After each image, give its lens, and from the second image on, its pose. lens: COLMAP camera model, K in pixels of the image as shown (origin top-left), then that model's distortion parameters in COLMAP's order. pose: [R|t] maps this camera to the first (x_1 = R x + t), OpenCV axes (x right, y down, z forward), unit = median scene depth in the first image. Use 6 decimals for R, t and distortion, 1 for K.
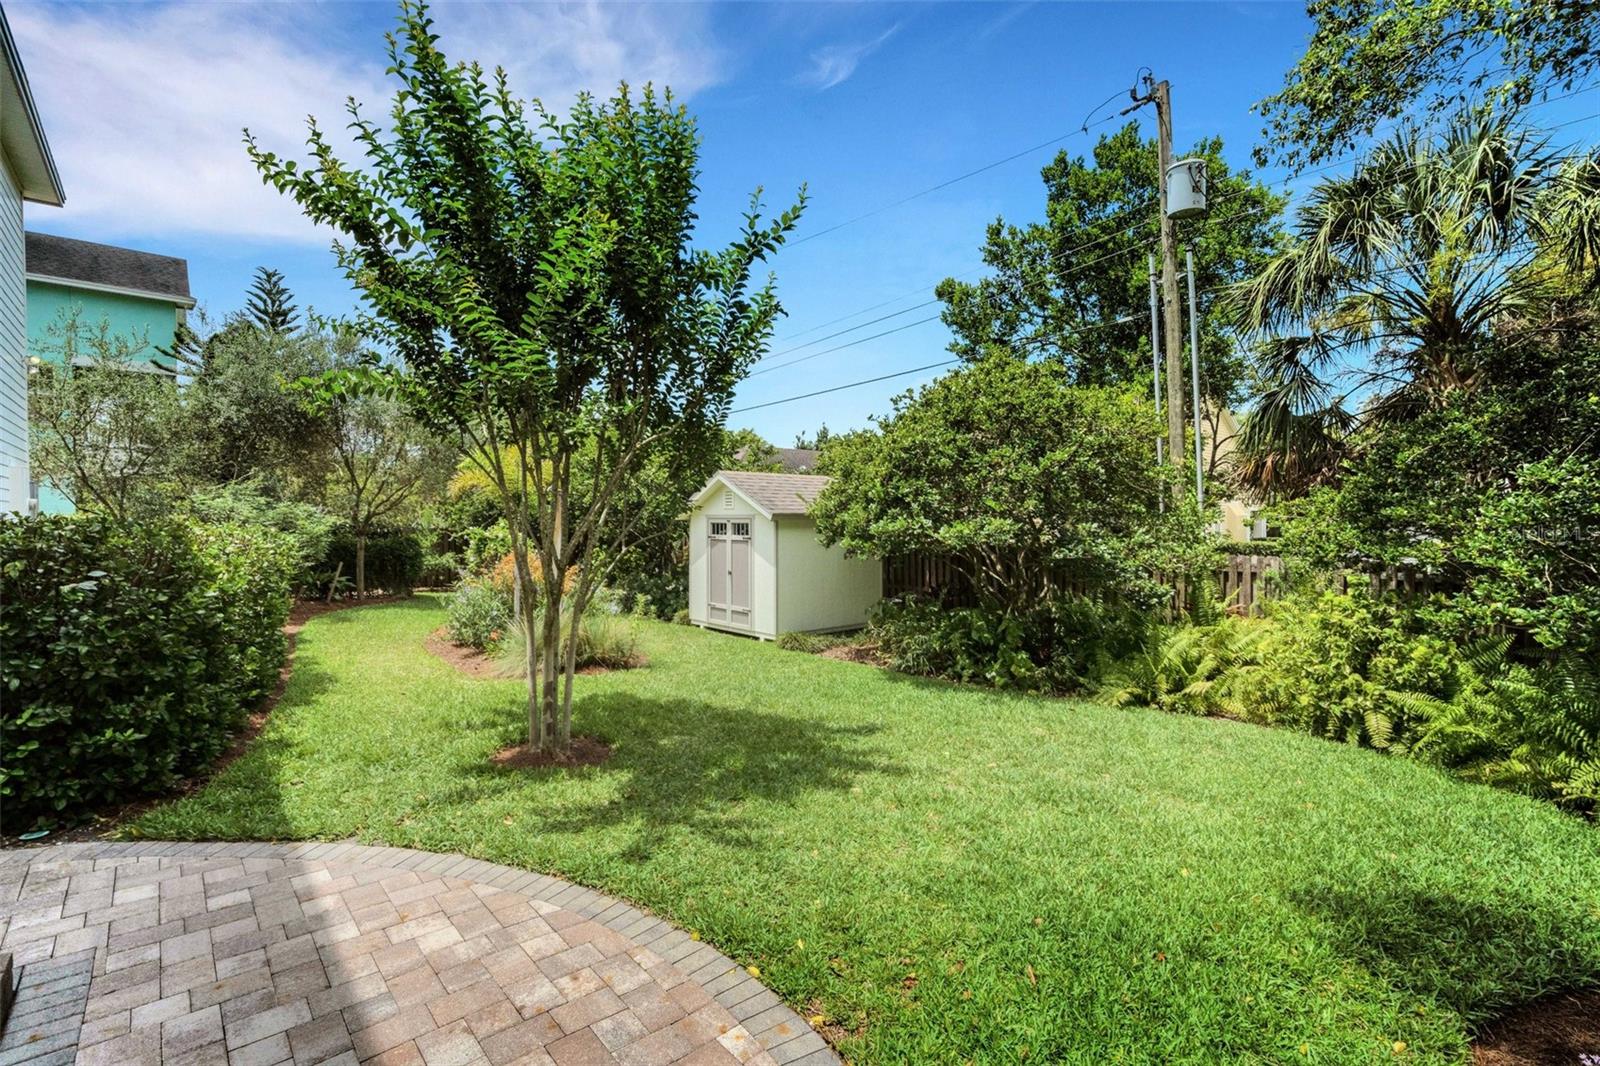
lens RADIAL K [[727.6, 0, 796.8], [0, 727.6, 537.4], [0, 0, 1]] dist [-0.004835, 0.000477]
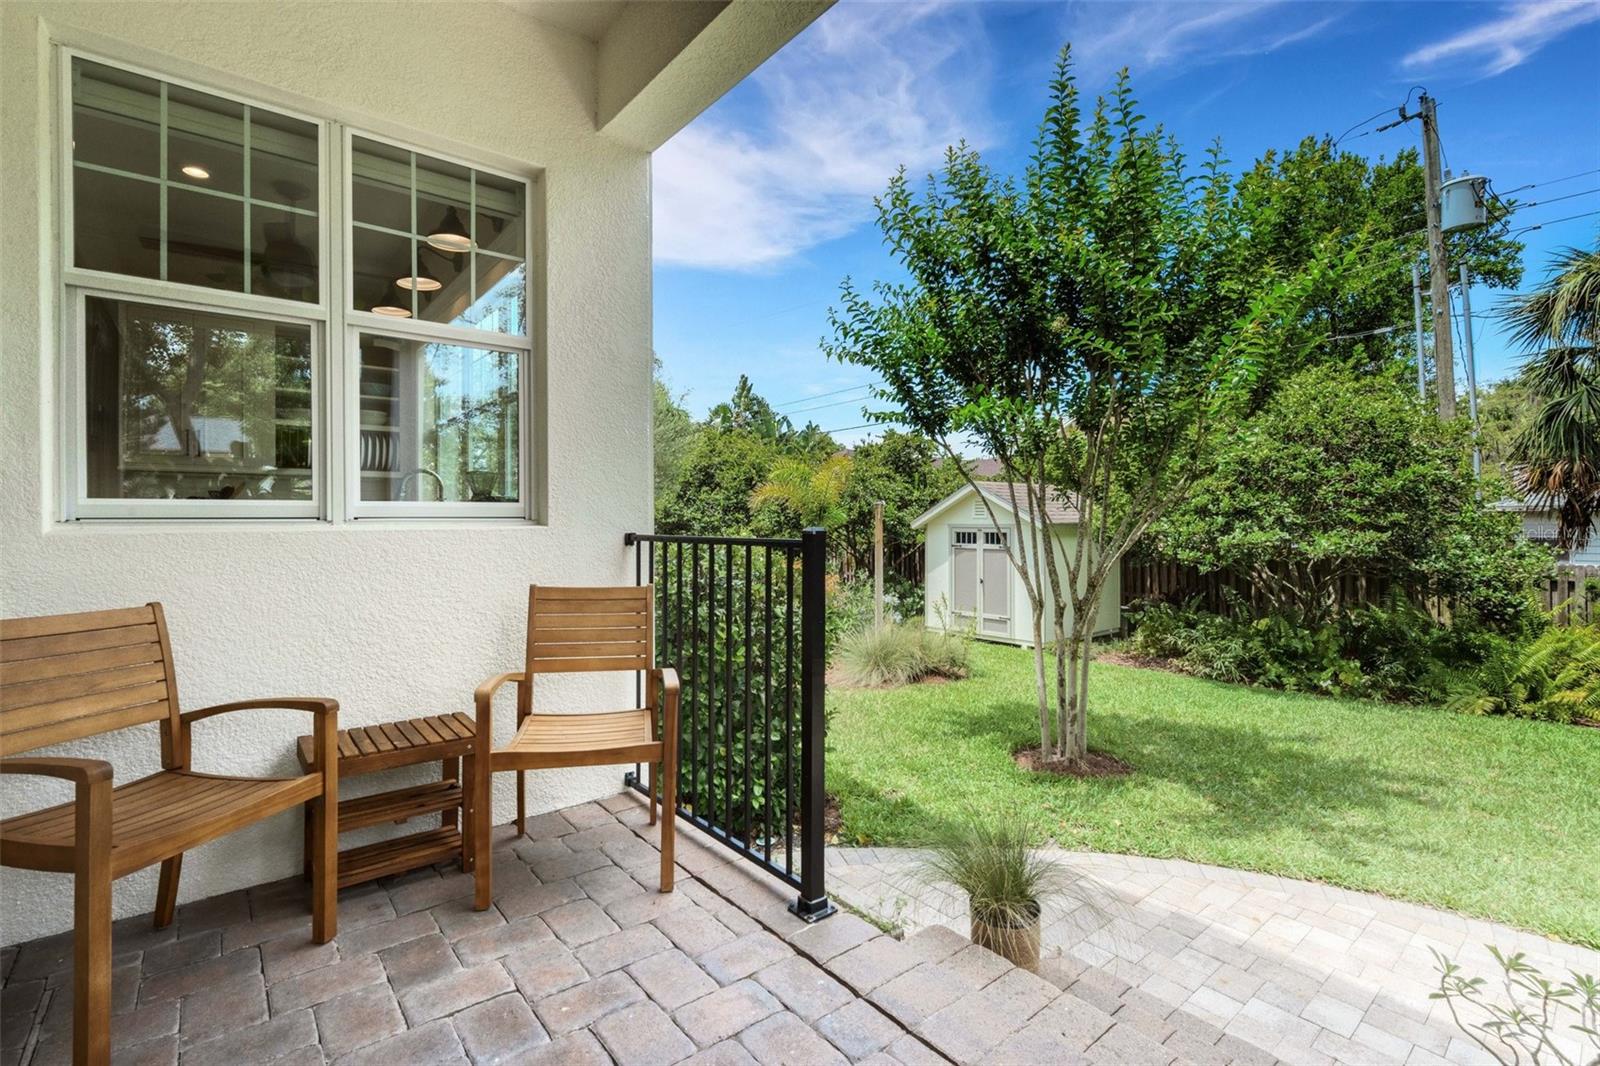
lens RADIAL K [[727.6, 0, 801.4], [0, 727.6, 525.0], [0, 0, 1]] dist [-0.004835, 0.000477]
pose [[0.999561, -0.005255, -0.029155, -0.448911], [0.004698, 0.999806, -0.019128, -0.016858], [0.029250, 0.018982, 0.999392, -0.042298]]
